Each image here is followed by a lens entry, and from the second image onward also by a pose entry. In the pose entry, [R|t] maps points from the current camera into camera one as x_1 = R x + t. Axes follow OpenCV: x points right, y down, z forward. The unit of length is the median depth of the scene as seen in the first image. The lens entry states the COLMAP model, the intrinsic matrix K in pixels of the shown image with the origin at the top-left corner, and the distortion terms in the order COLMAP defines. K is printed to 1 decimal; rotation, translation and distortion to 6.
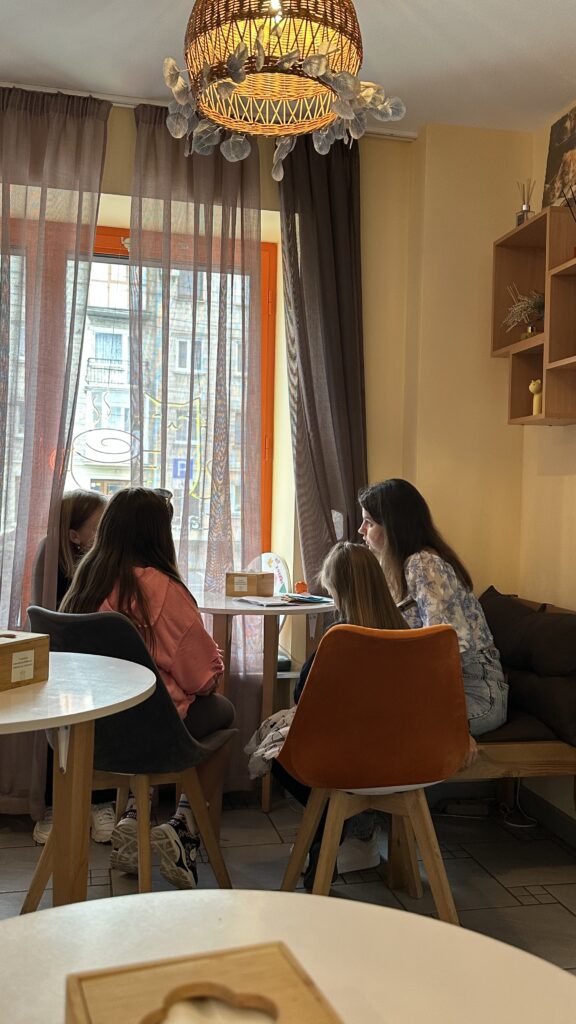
lens RADIAL K [[869.4, 0, 287.4], [0, 869.4, 513.2], [0, 0, 1]] dist [0.012148, 0.005386]
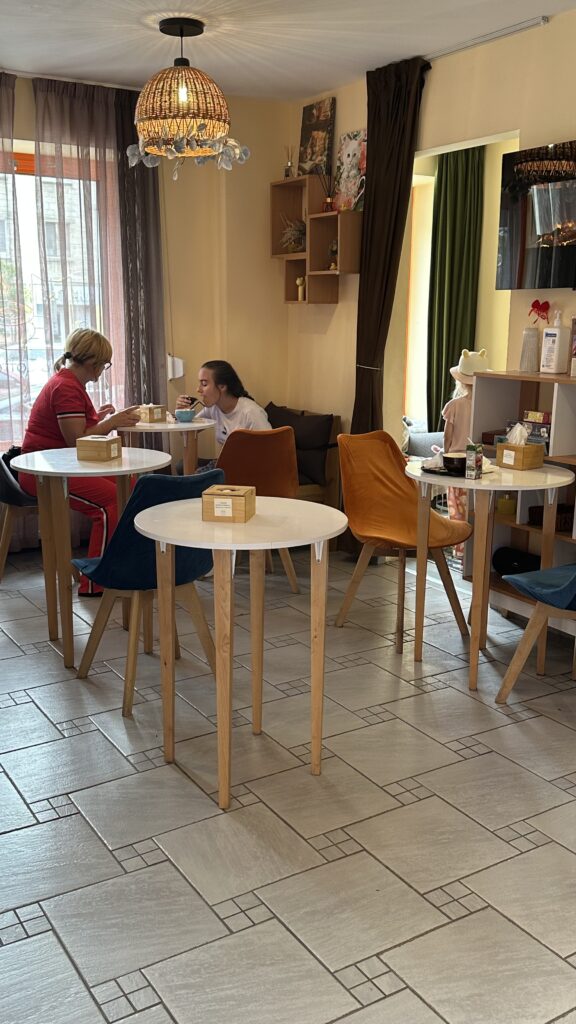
lens RADIAL K [[941.9, 0, 287.9], [0, 941.9, 513.3], [0, 0, 1]] dist [-0.000173, 0.000000]
pose [[0.940337, -0.084128, 0.329679, -0.371828], [0.014870, 0.978185, 0.207202, -0.085210], [-0.339919, -0.189937, 0.921075, -0.747484]]
